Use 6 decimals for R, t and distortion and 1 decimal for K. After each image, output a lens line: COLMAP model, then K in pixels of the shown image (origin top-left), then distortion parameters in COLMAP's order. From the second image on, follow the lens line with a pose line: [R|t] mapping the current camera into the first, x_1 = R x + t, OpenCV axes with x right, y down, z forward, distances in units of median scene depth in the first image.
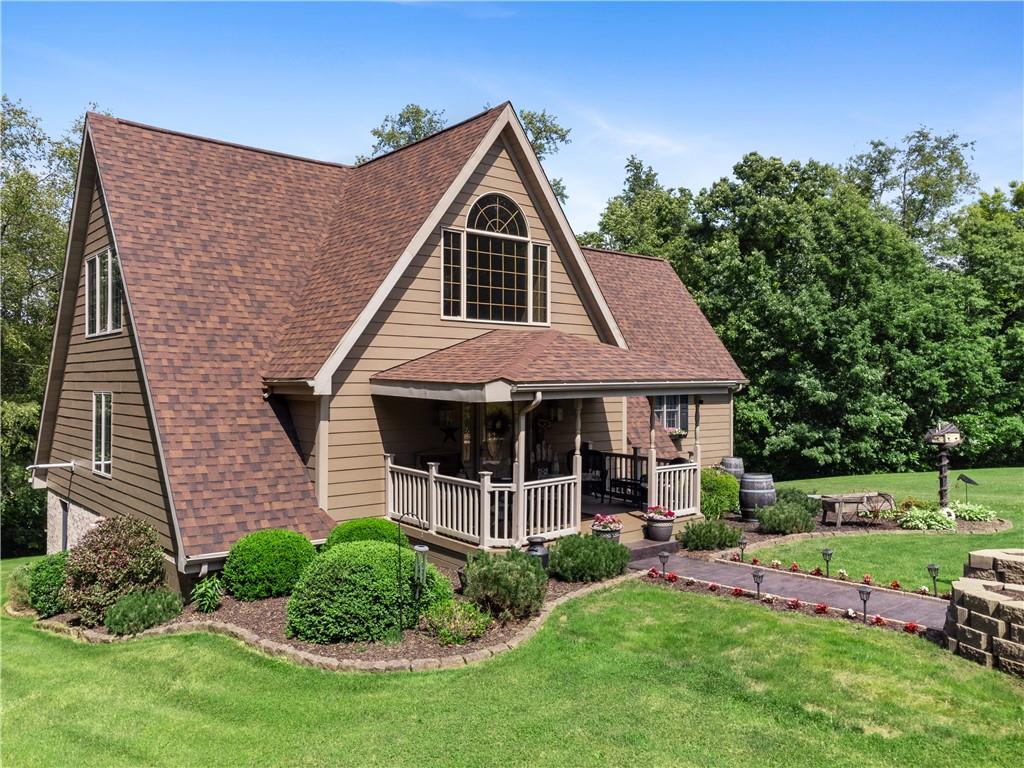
lens RADIAL K [[811.5, 0, 512.0], [0, 811.5, 384.0], [0, 0, 1]] dist [-0.001944, -0.001265]
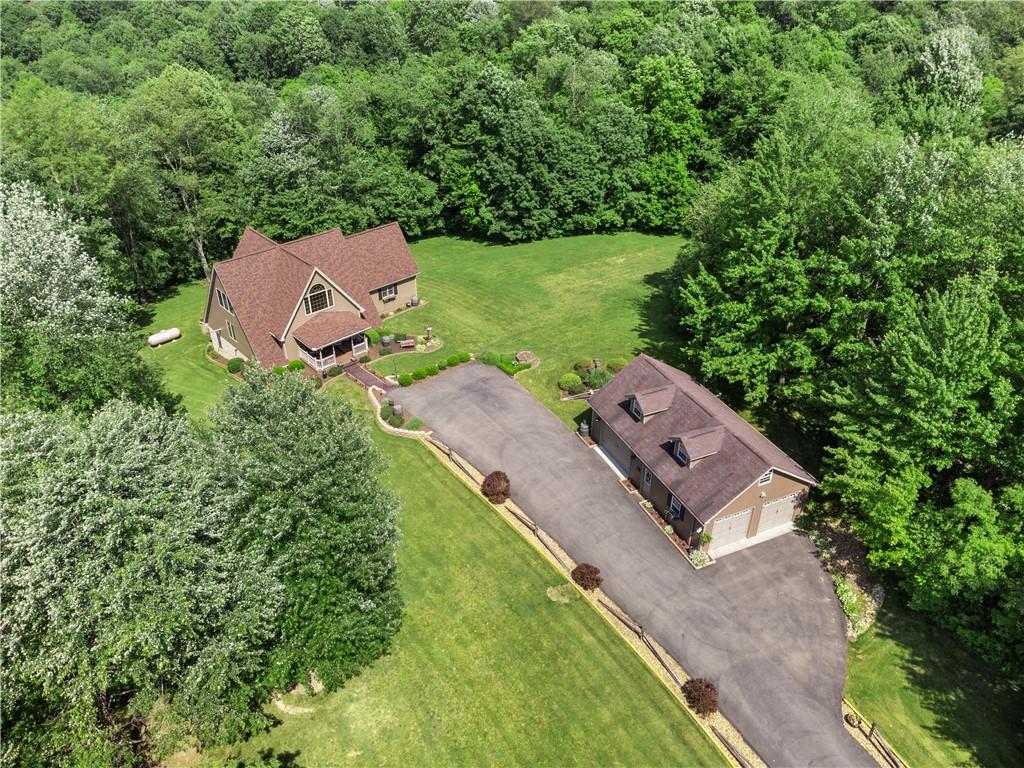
lens RADIAL K [[811.5, 0, 512.0], [0, 811.5, 384.0], [0, 0, 1]] dist [-0.001944, -0.001265]
pose [[0.999730, -0.018260, 0.014371, 0.953820], [0.007726, 0.844473, 0.535542, -2.091774], [-0.021915, -0.535287, 0.844386, -2.952947]]
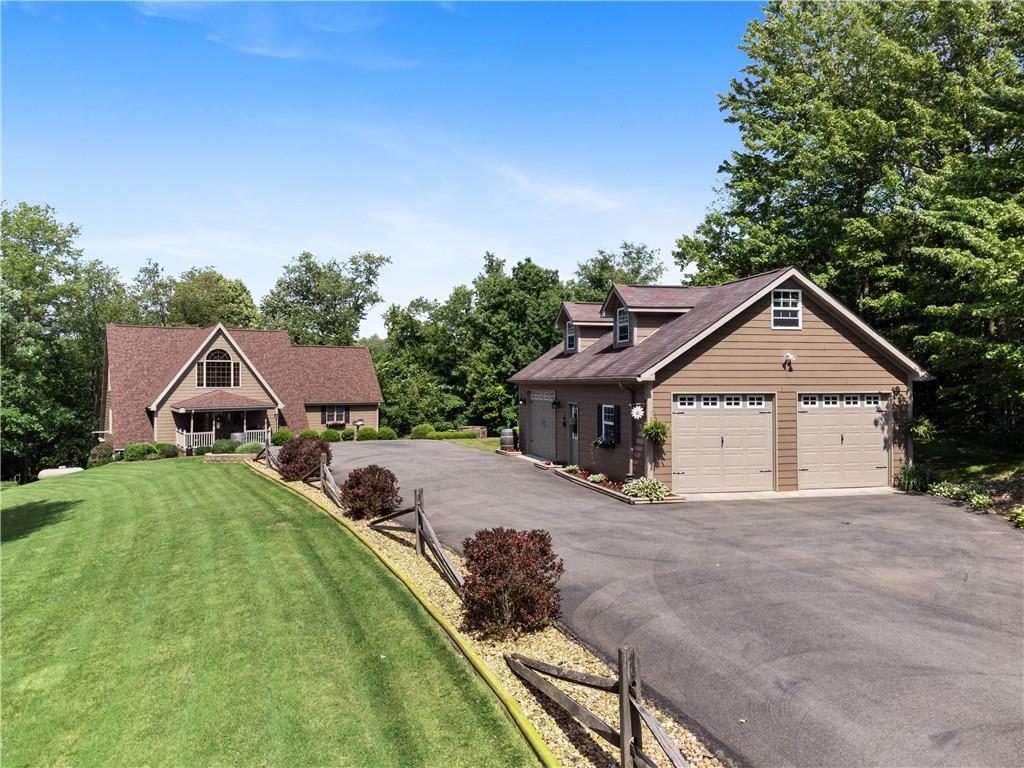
lens RADIAL K [[802.2, 0, 512.0], [0, 802.2, 384.0], [0, 0, 1]] dist [0.004861, 0.000715]
pose [[0.987289, -0.005825, -0.158830, 1.679537], [0.005359, 0.999980, -0.003366, -0.073650], [0.158846, 0.002472, 0.987300, -2.030493]]
